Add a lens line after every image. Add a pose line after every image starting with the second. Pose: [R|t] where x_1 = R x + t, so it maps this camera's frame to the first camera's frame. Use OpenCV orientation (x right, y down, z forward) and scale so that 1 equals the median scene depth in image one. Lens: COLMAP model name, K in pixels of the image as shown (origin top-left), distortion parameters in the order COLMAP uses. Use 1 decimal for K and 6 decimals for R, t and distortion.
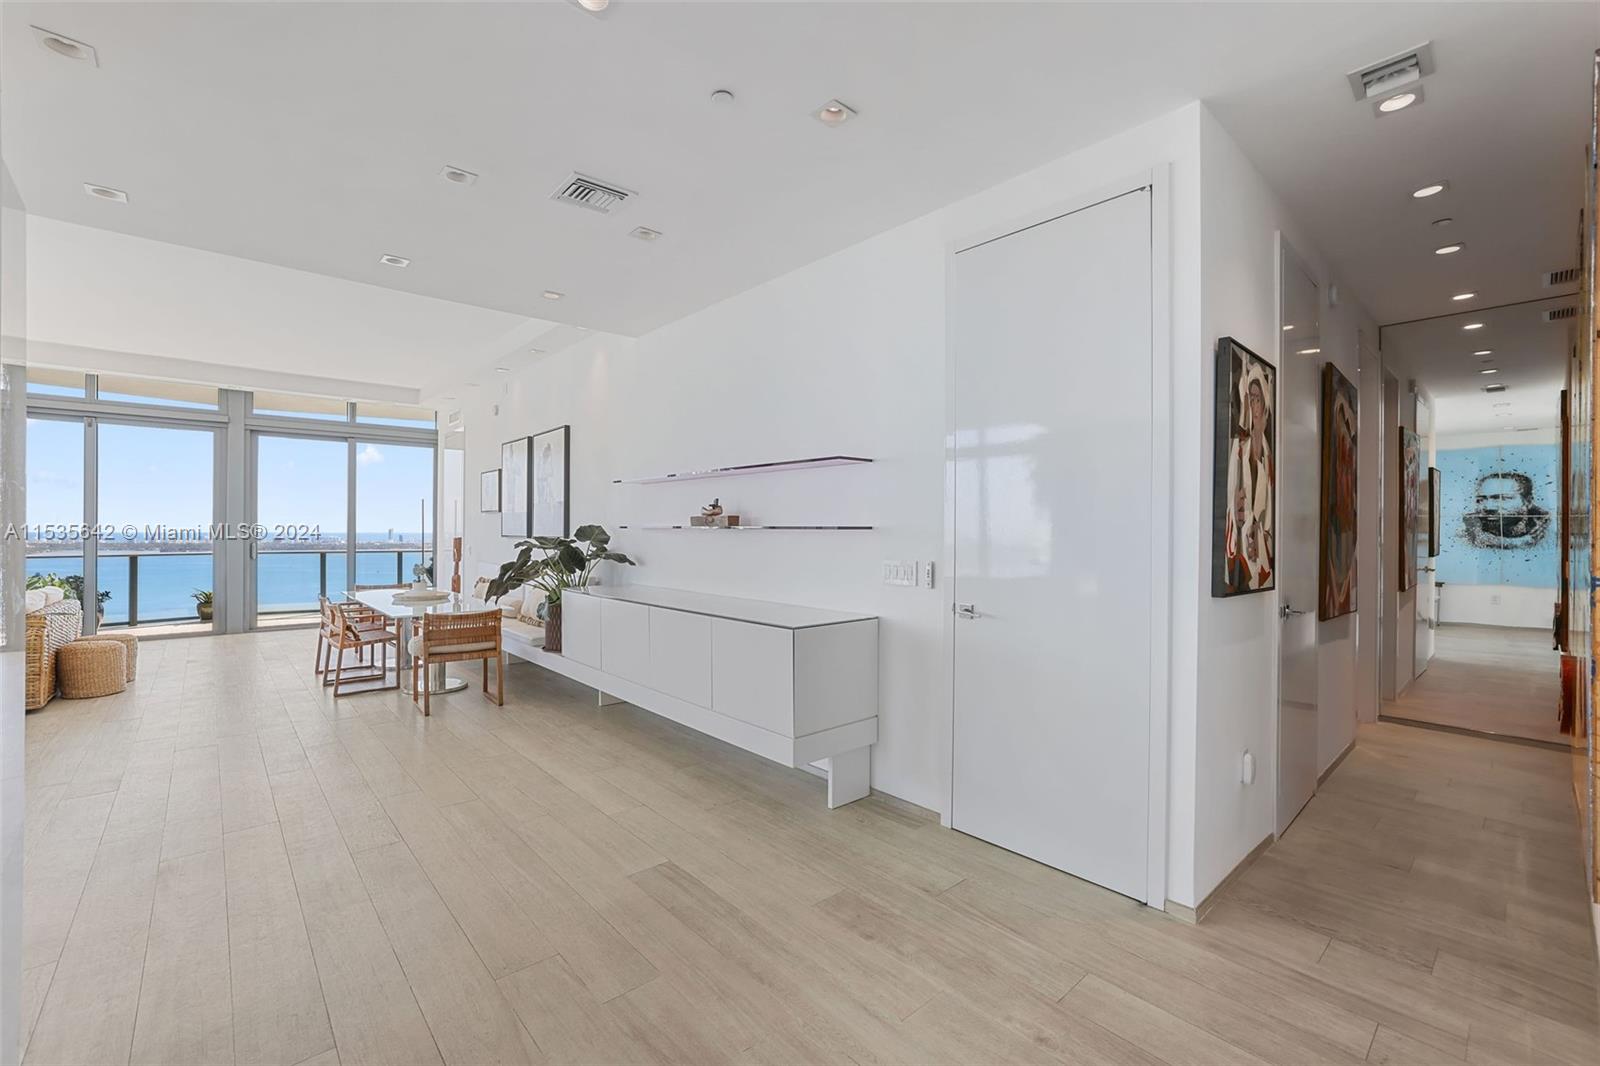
lens RADIAL K [[663.7, 0, 798.0], [0, 663.7, 529.0], [0, 0, 1]] dist [-0.002839, 0.000007]
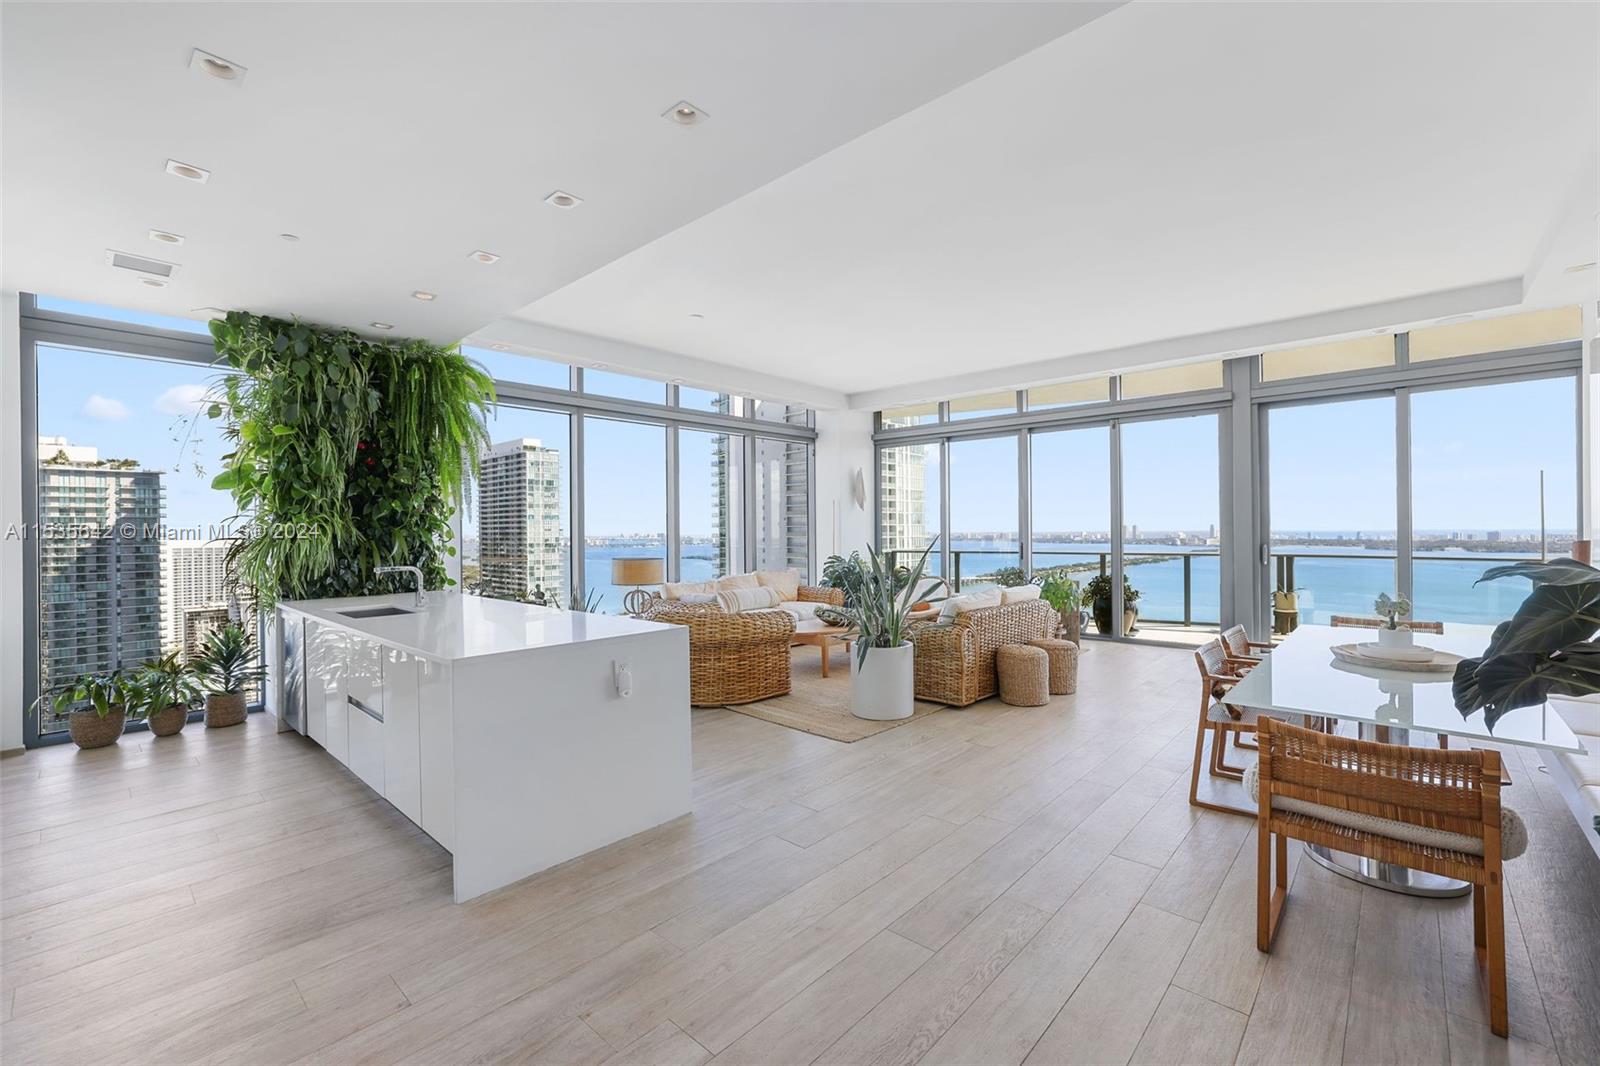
lens RADIAL K [[679.2, 0, 796.6], [0, 679.2, 530.7], [0, 0, 1]] dist [-0.025557, 0.017085]
pose [[0.110199, -0.002324, -0.993907, -0.075048], [0.009207, 0.999957, -0.001317, 0.000476], [0.993867, -0.009006, 0.110216, 0.351702]]
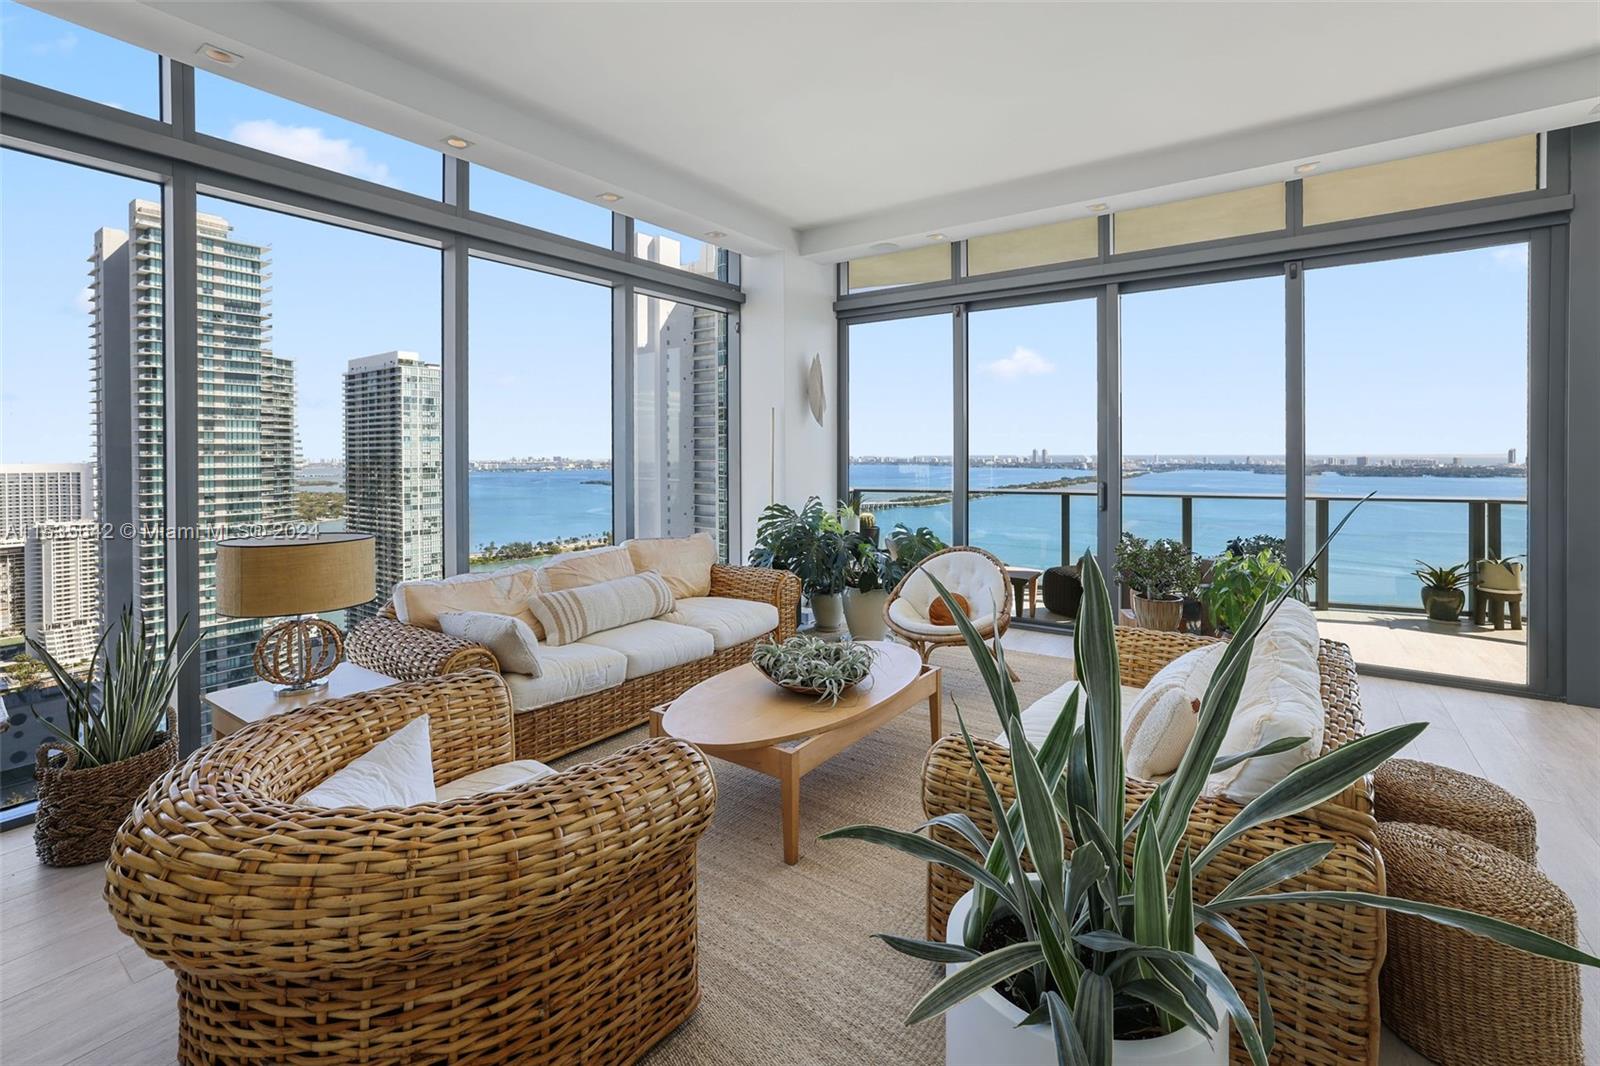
lens RADIAL K [[702.9, 0, 792.0], [0, 702.9, 453.0], [0, 0, 1]] dist [-0.000904, 0.000646]
pose [[0.232354, -0.003988, -0.972623, -0.528309], [0.007401, 0.999970, -0.002332, -0.005713], [0.972603, -0.006657, 0.232377, 0.397944]]
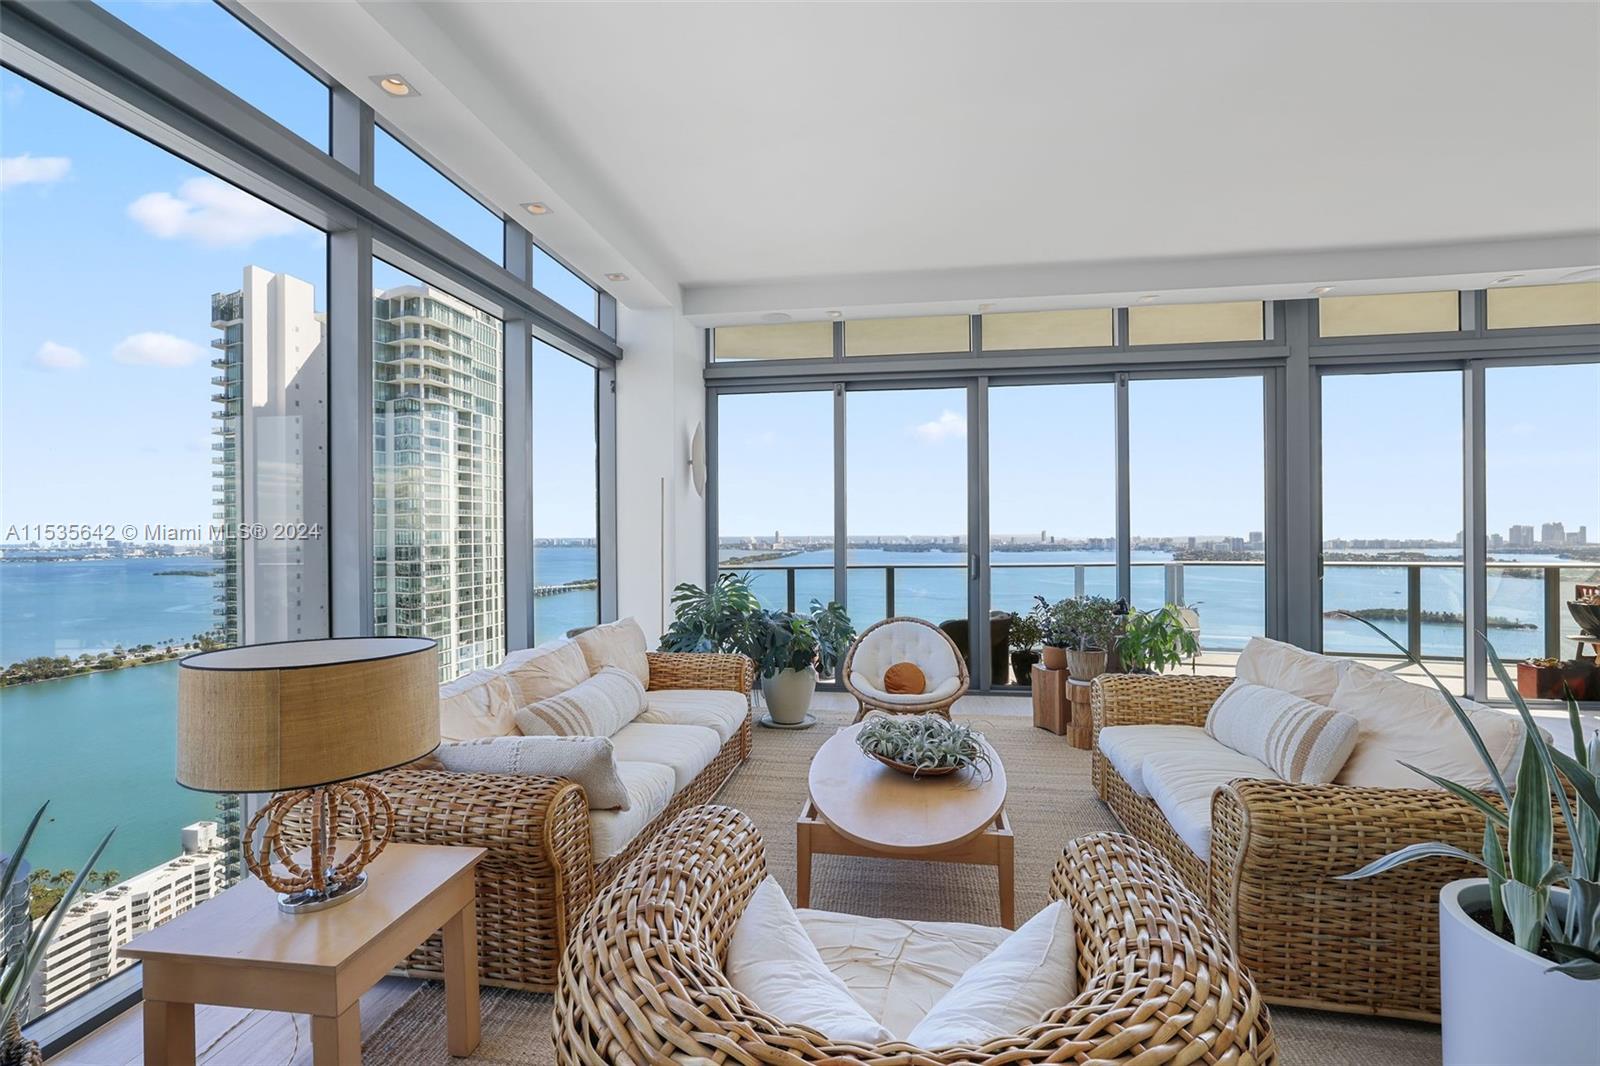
lens RADIAL K [[692.8, 0, 802.5], [0, 692.8, 534.0], [0, 0, 1]] dist [-0.000730, 0.000528]
pose [[0.640191, -0.005260, -0.768198, -0.647517], [0.008541, 0.999963, 0.000272, -0.001030], [0.768169, -0.006735, 0.640212, 0.244232]]
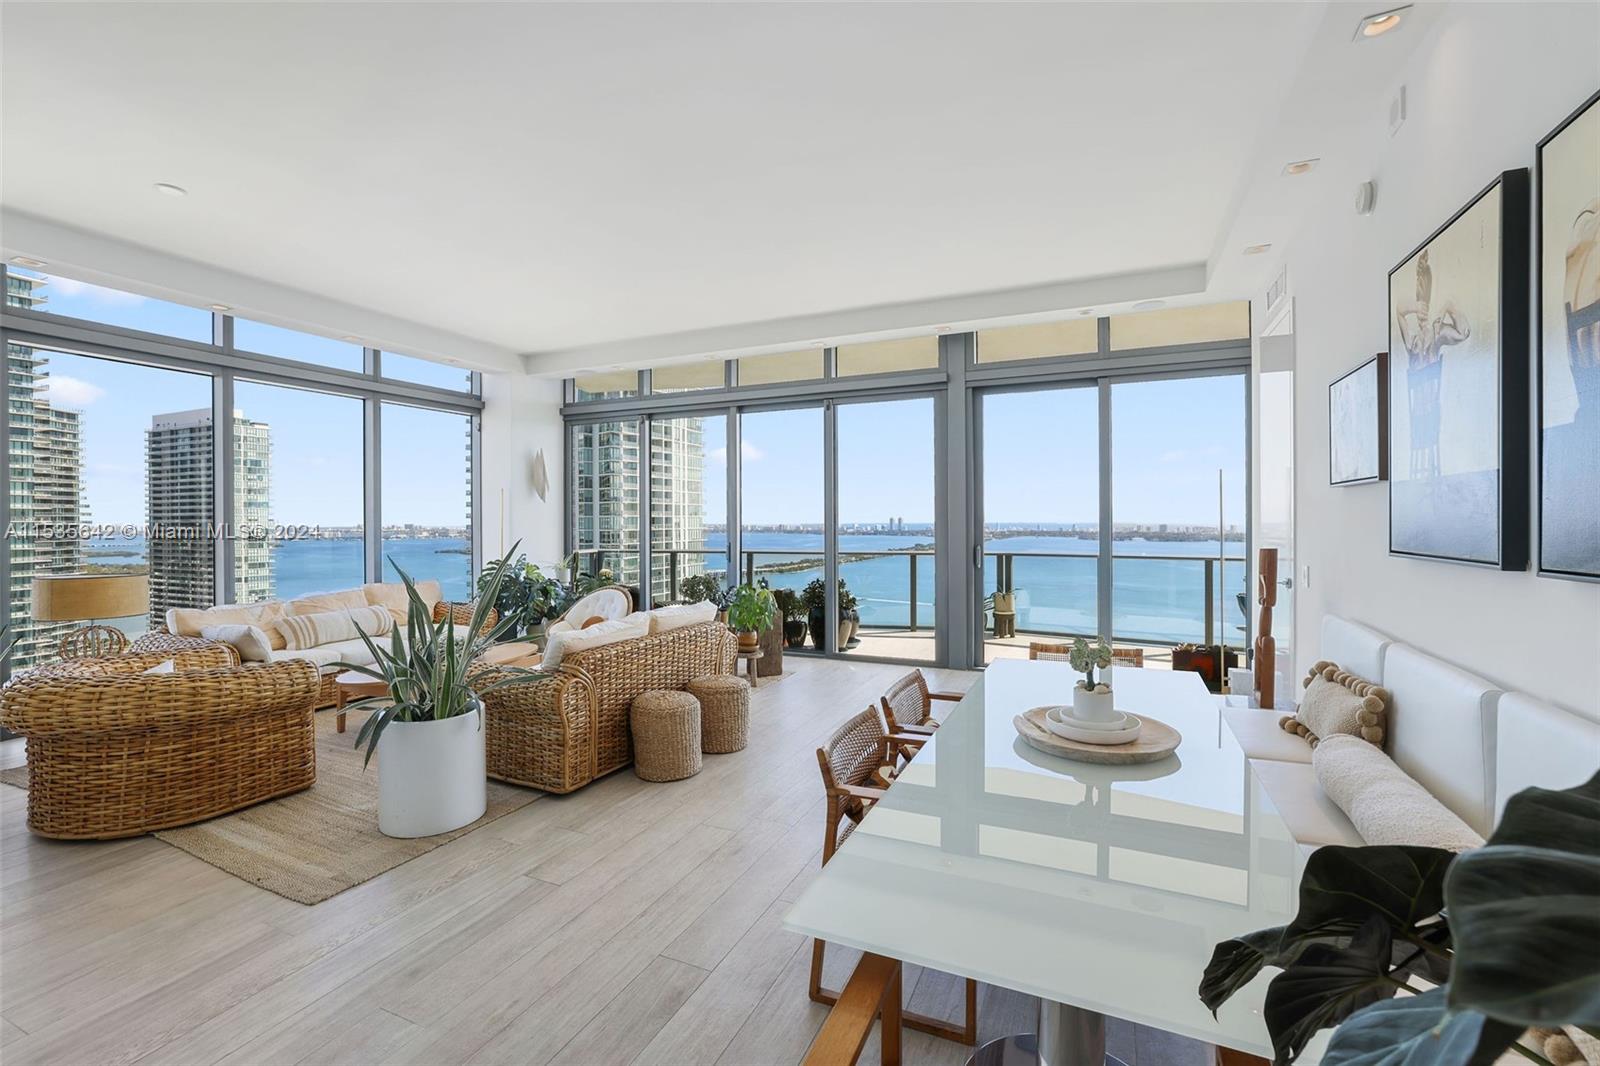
lens RADIAL K [[693.7, 0, 786.4], [0, 693.7, 522.4], [0, 0, 1]] dist [-0.010988, 0.013407]
pose [[0.399549, -0.001255, -0.916711, -0.220269], [0.005872, 0.999982, 0.001190, -0.005891], [0.916693, -0.005859, 0.399549, 0.517023]]
